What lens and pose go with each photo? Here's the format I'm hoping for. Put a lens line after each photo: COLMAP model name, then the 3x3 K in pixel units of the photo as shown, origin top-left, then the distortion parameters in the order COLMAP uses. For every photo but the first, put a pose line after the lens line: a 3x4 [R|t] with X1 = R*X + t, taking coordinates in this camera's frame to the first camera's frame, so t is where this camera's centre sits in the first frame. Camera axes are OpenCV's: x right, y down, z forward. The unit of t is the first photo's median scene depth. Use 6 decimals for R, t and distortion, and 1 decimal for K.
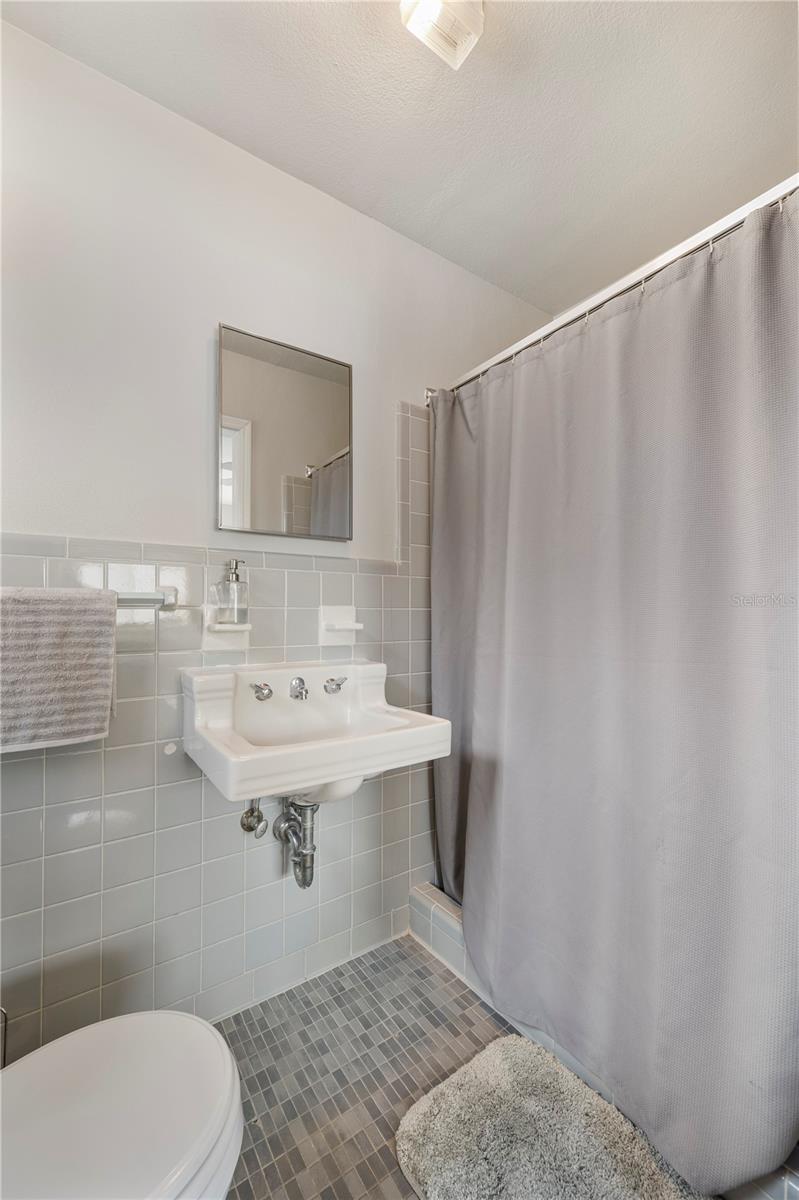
lens RADIAL K [[487.5, 0, 398.8], [0, 487.5, 604.2], [0, 0, 1]] dist [0.001191, -0.000129]
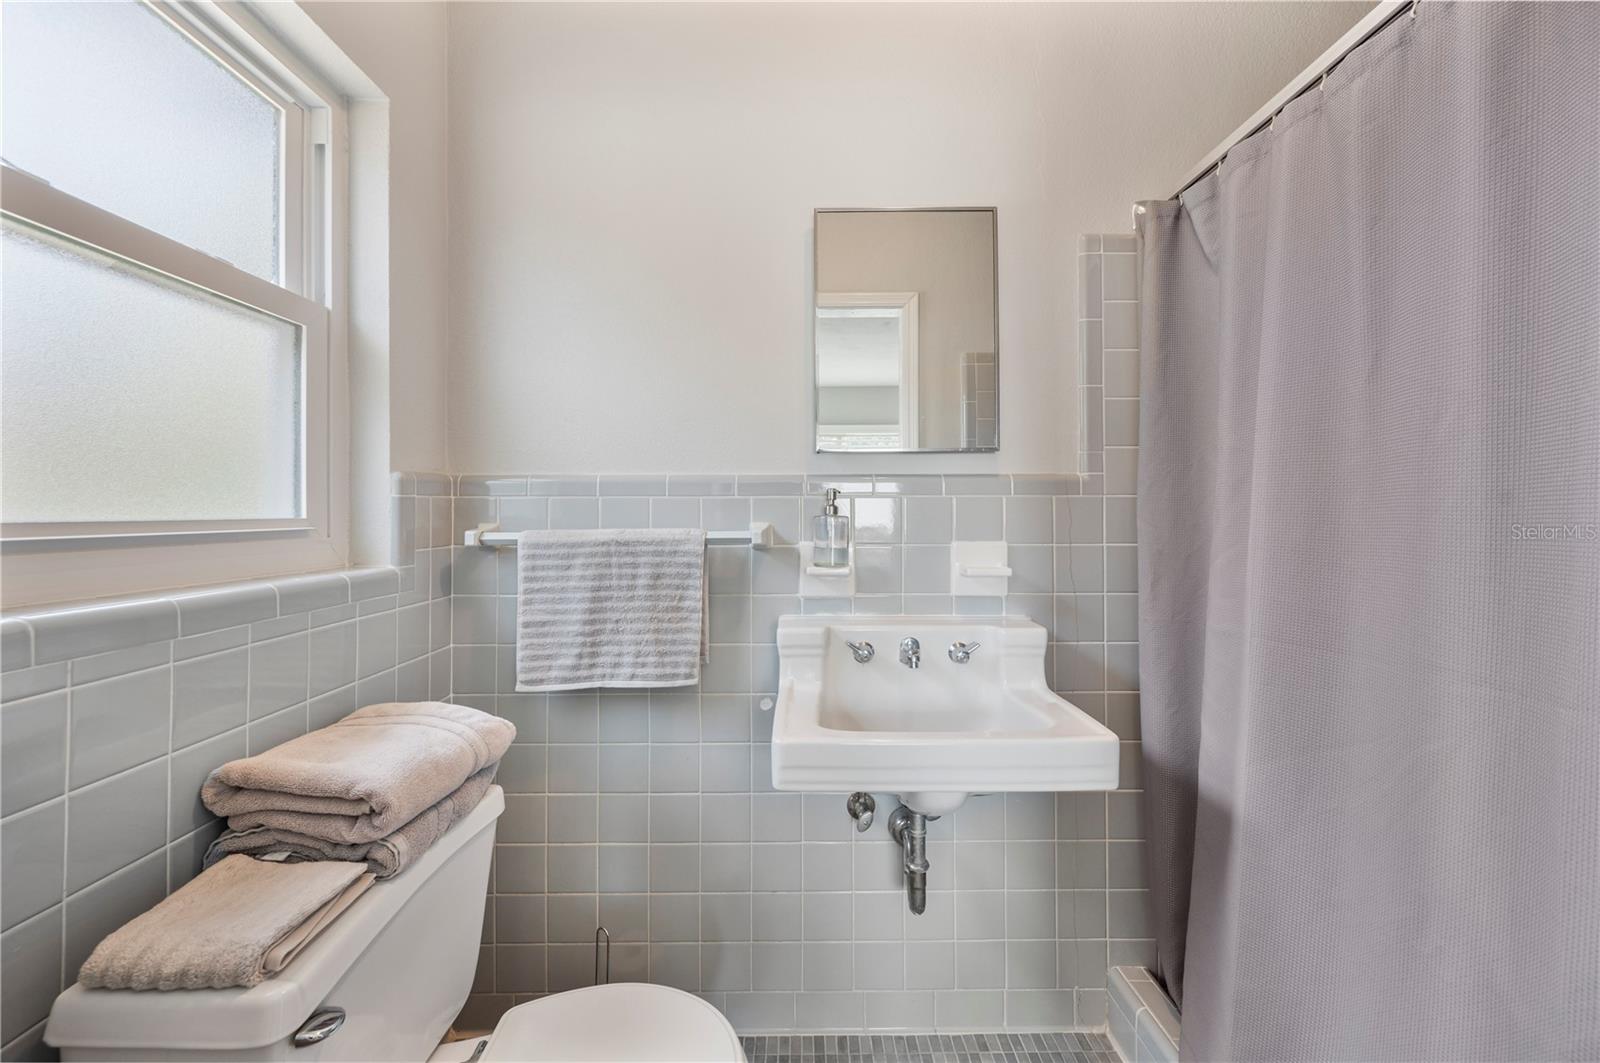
lens RADIAL K [[638.3, 0, 795.4], [0, 638.3, 507.4], [0, 0, 1]] dist [0.002250, 0.000307]
pose [[0.828130, -0.002891, -0.560529, 0.211667], [0.006517, 0.999969, 0.004470, -0.062617], [0.560499, -0.007355, 0.828123, 0.061804]]
